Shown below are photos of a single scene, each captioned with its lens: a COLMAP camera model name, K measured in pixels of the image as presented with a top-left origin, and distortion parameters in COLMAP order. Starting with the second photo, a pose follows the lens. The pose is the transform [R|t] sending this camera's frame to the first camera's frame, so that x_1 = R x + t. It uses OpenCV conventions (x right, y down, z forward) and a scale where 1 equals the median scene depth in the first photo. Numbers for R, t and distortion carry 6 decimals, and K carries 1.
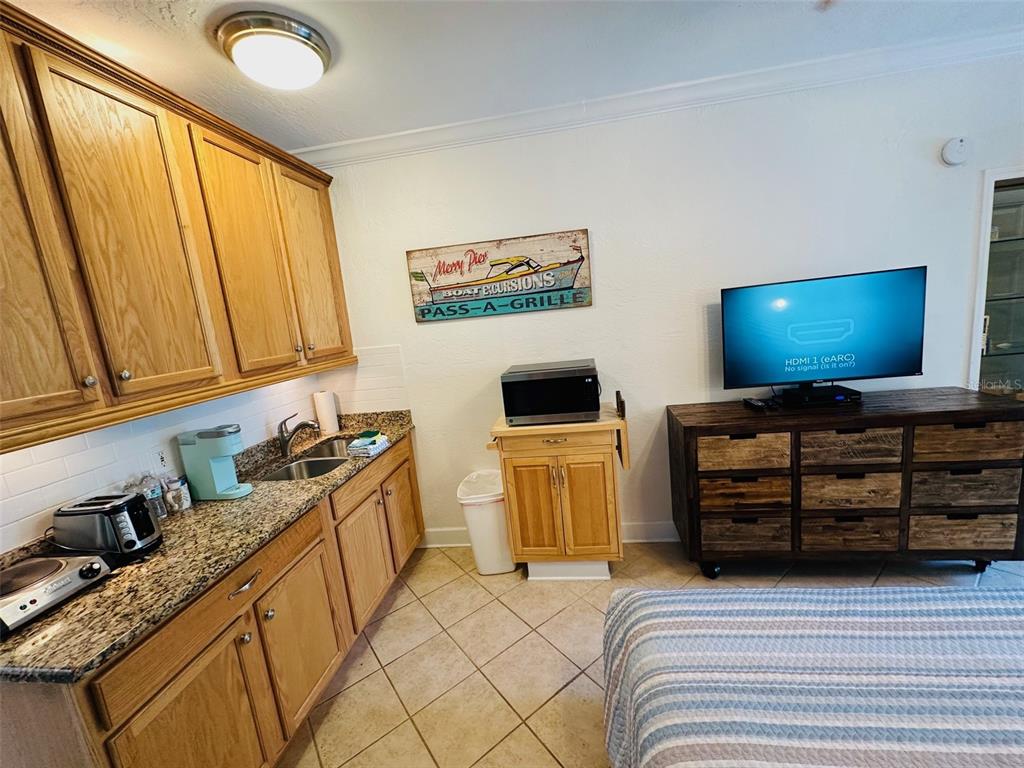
lens RADIAL K [[411.6, 0, 513.1], [0, 411.6, 382.0], [0, 0, 1]] dist [-0.003398, 0.000789]
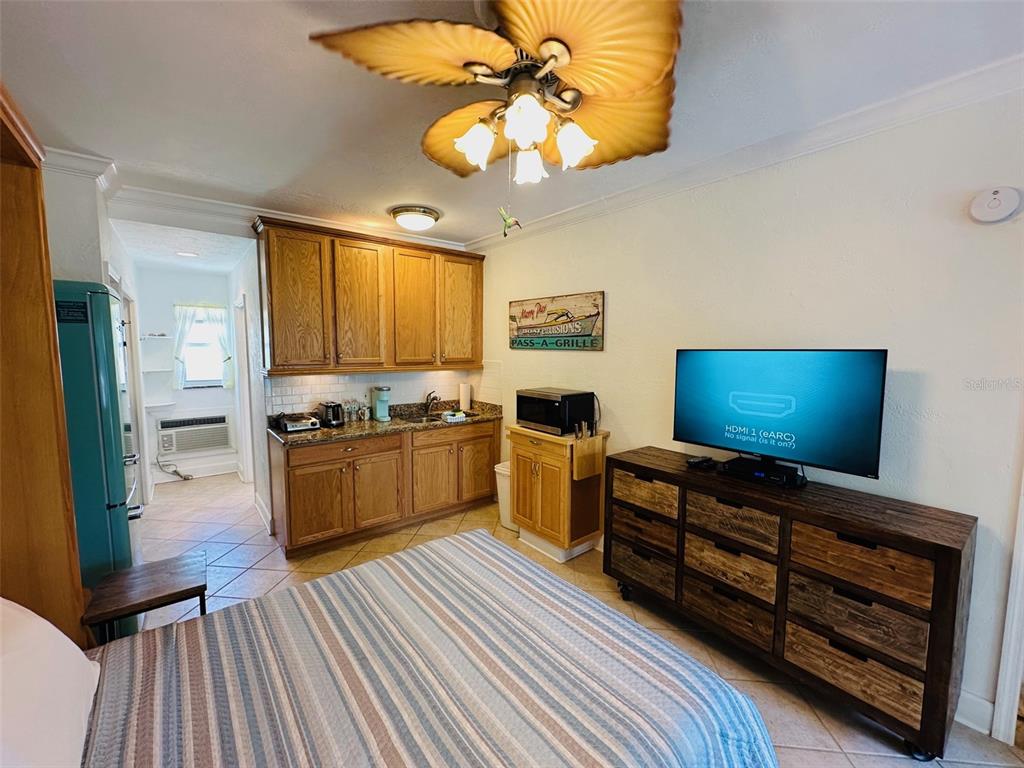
lens RADIAL K [[413.9, 0, 515.3], [0, 413.9, 382.6], [0, 0, 1]] dist [-0.011760, 0.008377]
pose [[0.726744, 0.166644, -0.666388, 0.922007], [-0.193372, 0.980525, 0.034315, -0.089502], [0.659129, 0.103922, 0.744815, -0.108912]]
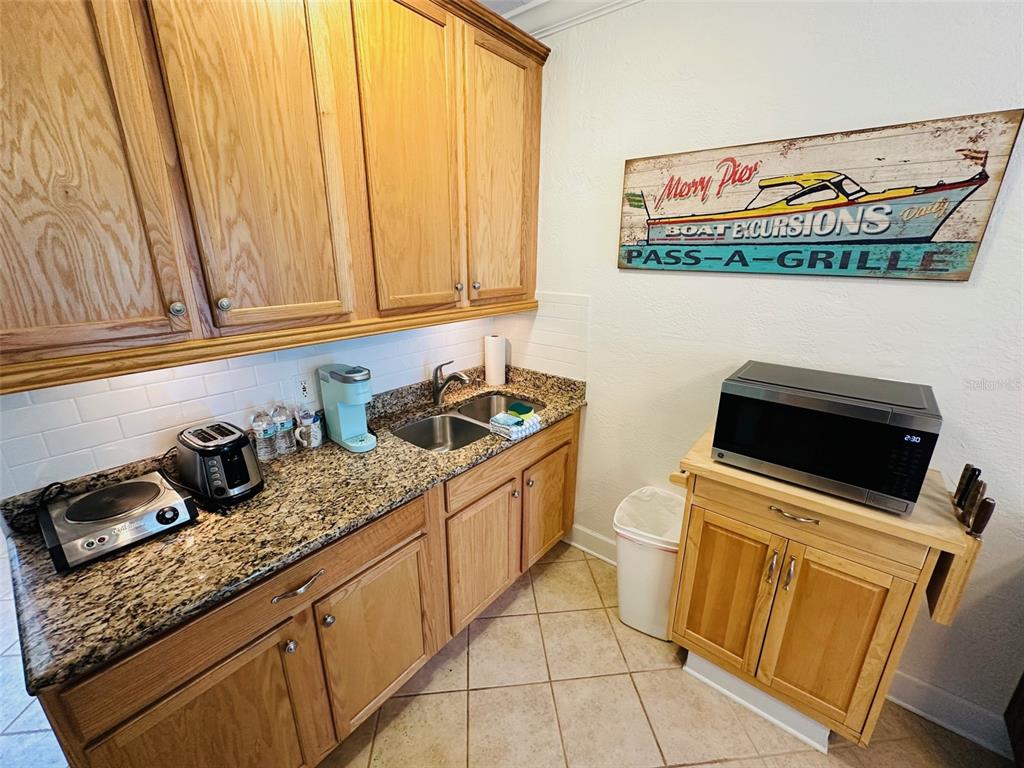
lens RADIAL K [[411.6, 0, 513.1], [0, 411.6, 382.0], [0, 0, 1]] dist [-0.003398, 0.000789]
pose [[0.849572, 0.256230, -0.461058, -0.013010], [-0.178205, 0.962120, 0.206321, -0.080882], [0.496459, -0.093121, 0.863051, 0.321068]]
